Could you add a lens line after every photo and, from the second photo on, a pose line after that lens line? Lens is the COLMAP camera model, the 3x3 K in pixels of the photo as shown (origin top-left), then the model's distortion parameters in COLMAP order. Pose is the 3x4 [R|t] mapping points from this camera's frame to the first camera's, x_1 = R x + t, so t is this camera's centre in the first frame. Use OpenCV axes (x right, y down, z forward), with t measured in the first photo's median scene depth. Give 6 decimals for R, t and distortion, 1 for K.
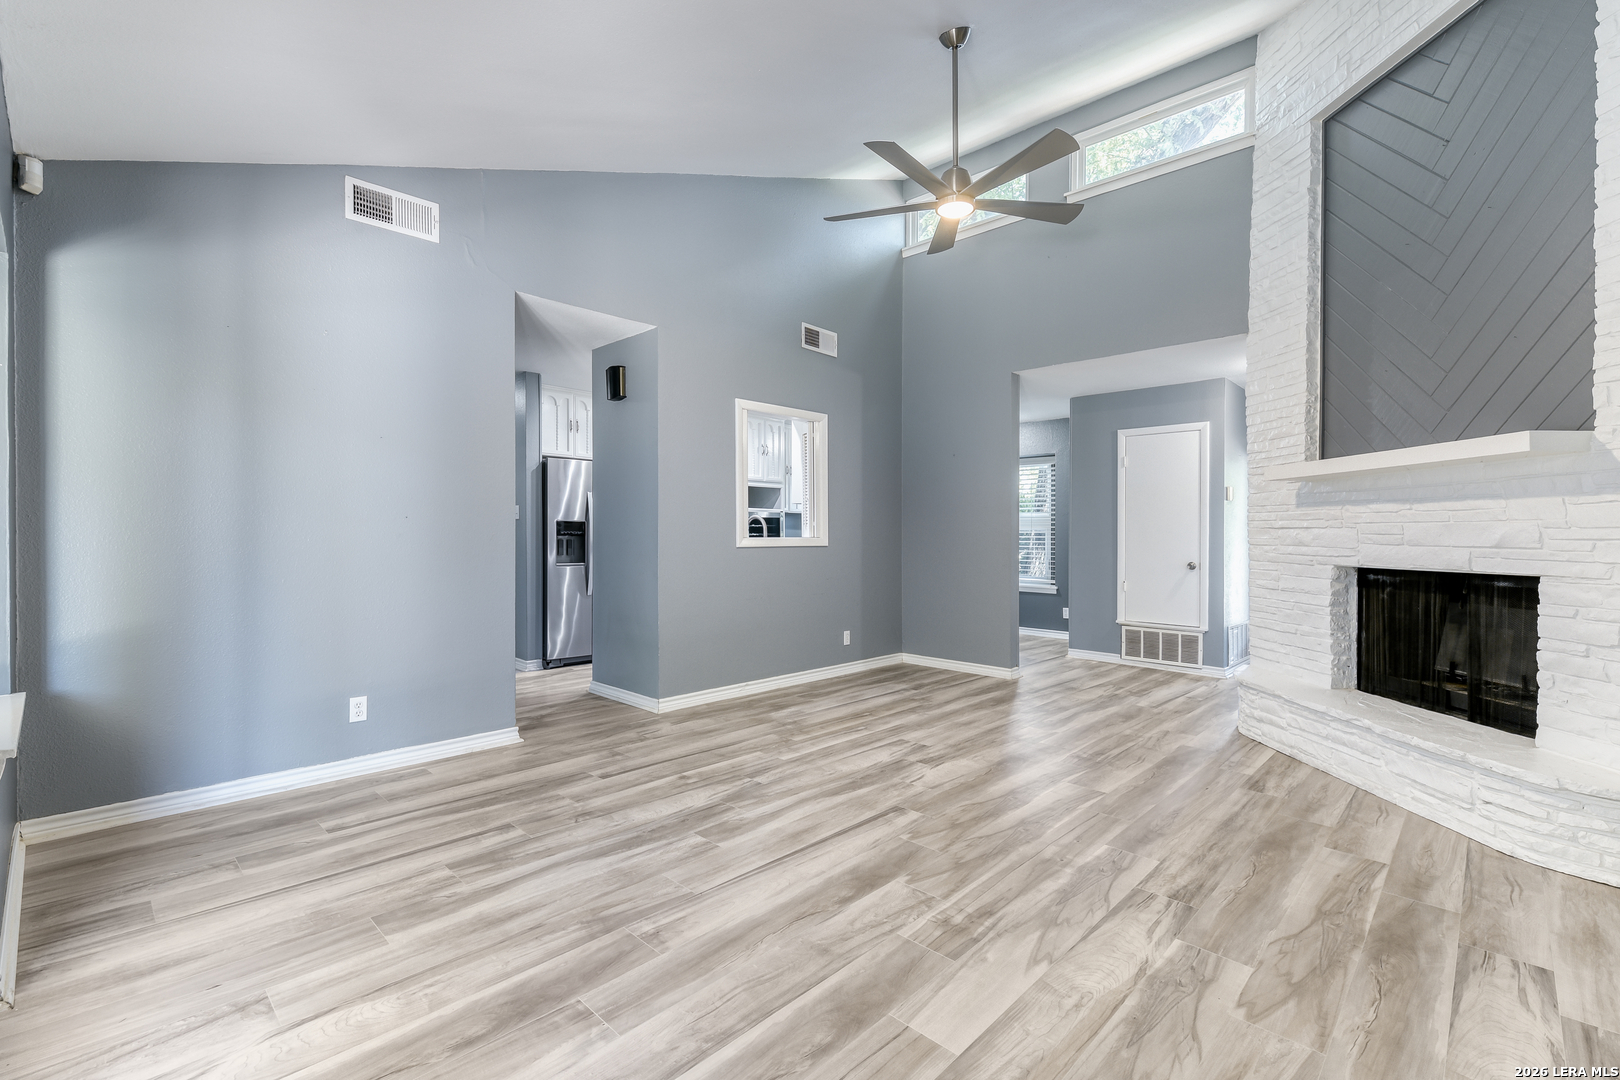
lens RADIAL K [[704.3, 0, 814.1], [0, 704.3, 528.5], [0, 0, 1]] dist [0.010394, -0.005177]
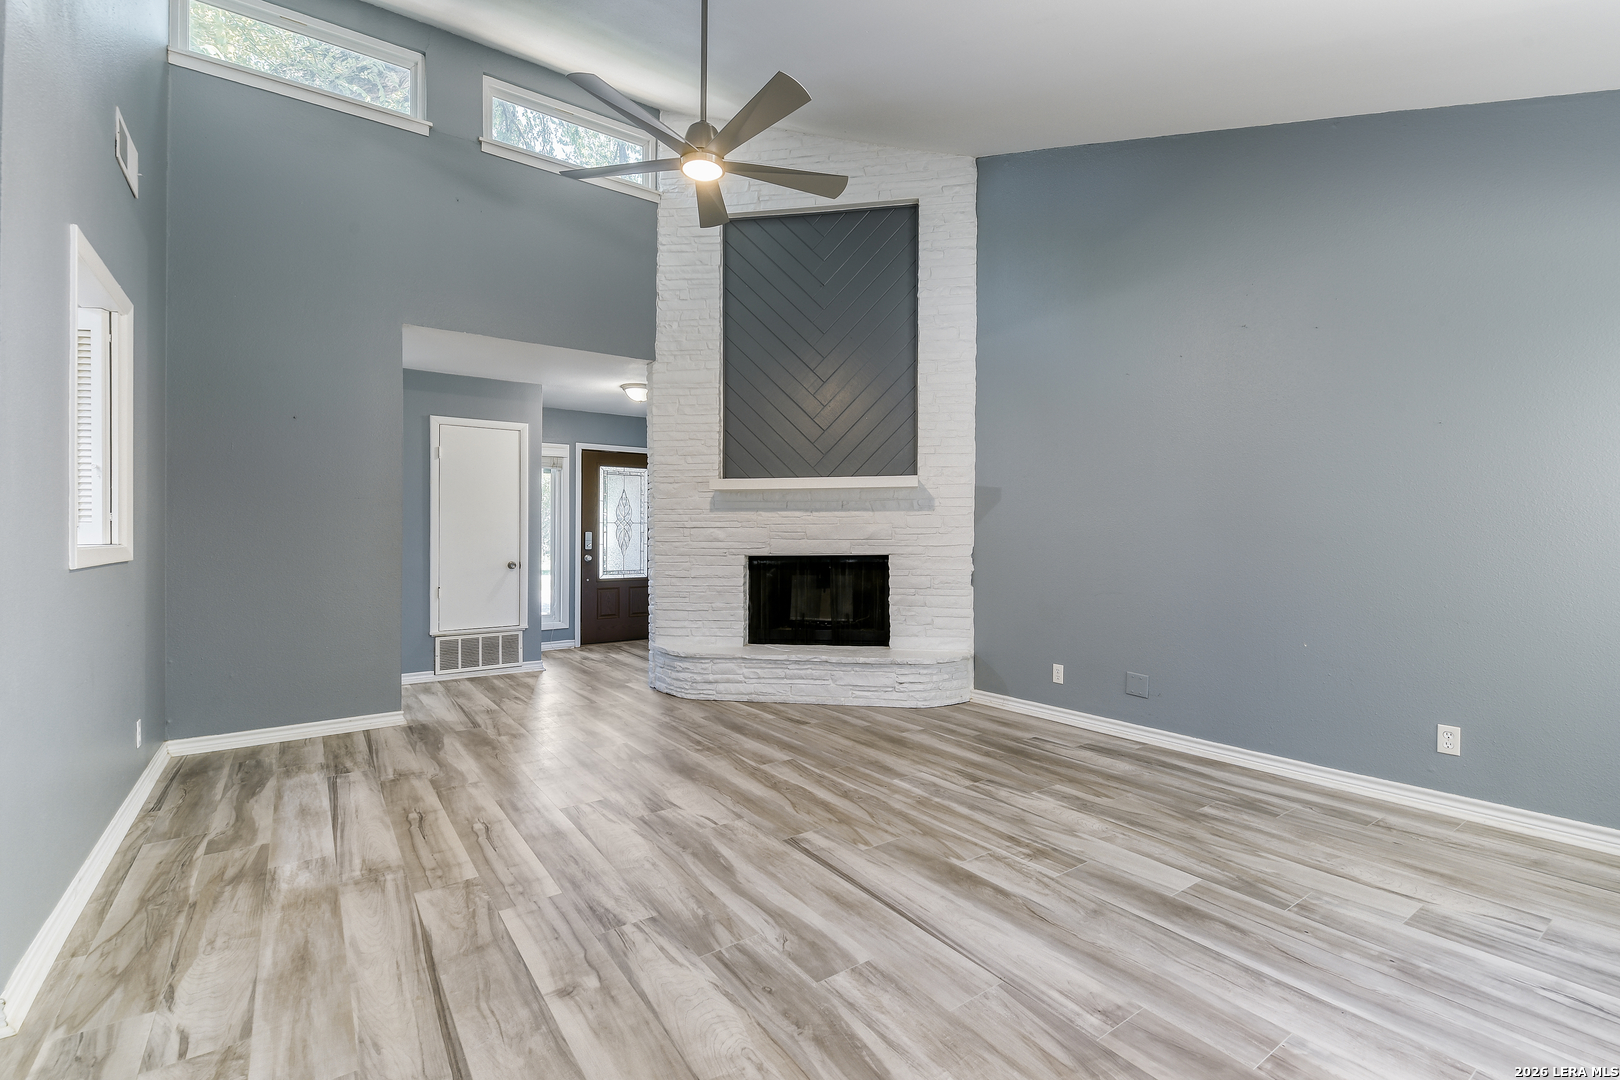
lens RADIAL K [[704.3, 0, 816.6], [0, 704.3, 533.0], [0, 0, 1]] dist [0.010394, -0.005177]
pose [[0.201221, -0.007065, 0.979520, -0.746727], [-0.000899, 0.999972, 0.007397, -0.001233], [-0.979546, -0.002369, 0.201209, 0.783197]]
